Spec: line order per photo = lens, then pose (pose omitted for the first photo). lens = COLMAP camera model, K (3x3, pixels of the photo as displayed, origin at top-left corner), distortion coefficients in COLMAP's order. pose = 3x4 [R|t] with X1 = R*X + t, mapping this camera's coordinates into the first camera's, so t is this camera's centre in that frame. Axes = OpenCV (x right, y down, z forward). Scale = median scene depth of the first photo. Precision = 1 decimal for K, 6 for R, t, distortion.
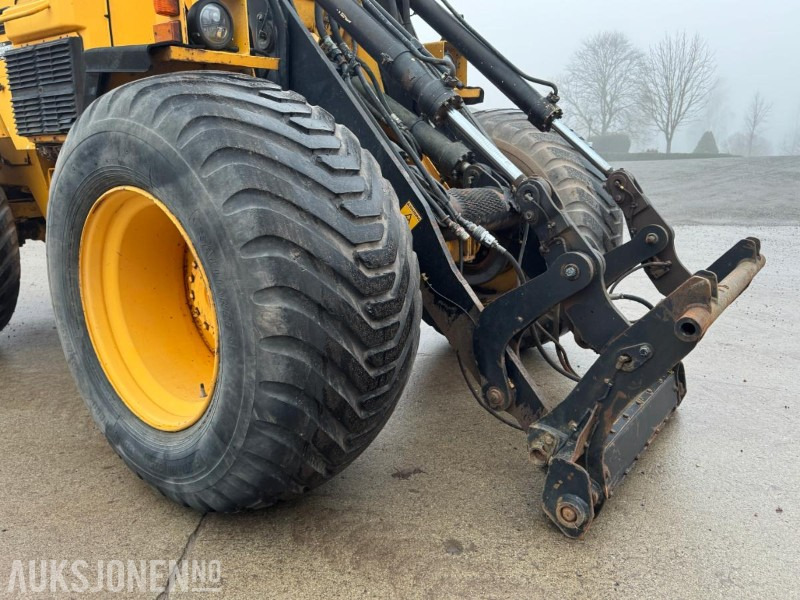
lens RADIAL K [[580.6, 0, 399.8], [0, 580.6, 296.5], [0, 0, 1]] dist [0.073830, -0.096447]
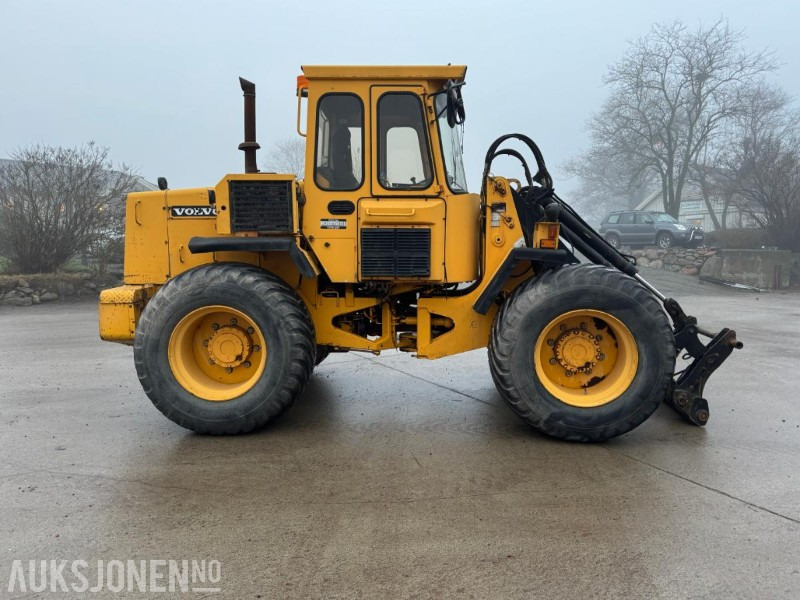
lens RADIAL K [[579.8, 0, 403.3], [0, 579.8, 294.2], [0, 0, 1]] dist [0.116241, -0.163644]
pose [[0.854138, -0.030540, 0.519149, -2.942344], [0.101645, 0.988824, -0.109063, -0.062376], [-0.510016, 0.145924, 0.847697, -0.934703]]
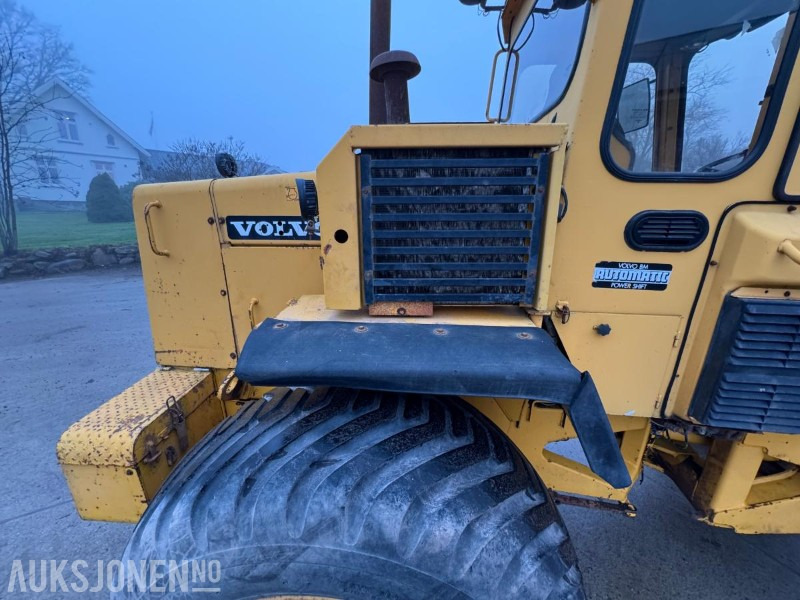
lens RADIAL K [[317.8, 0, 400.0], [0, 317.8, 300.0], [0, 0, 1]] dist [0.001354, -0.002279]
pose [[0.894752, -0.100836, 0.435030, -2.299959], [0.073187, 0.994113, 0.079897, -0.864051], [-0.440525, -0.039650, 0.896864, 1.528918]]
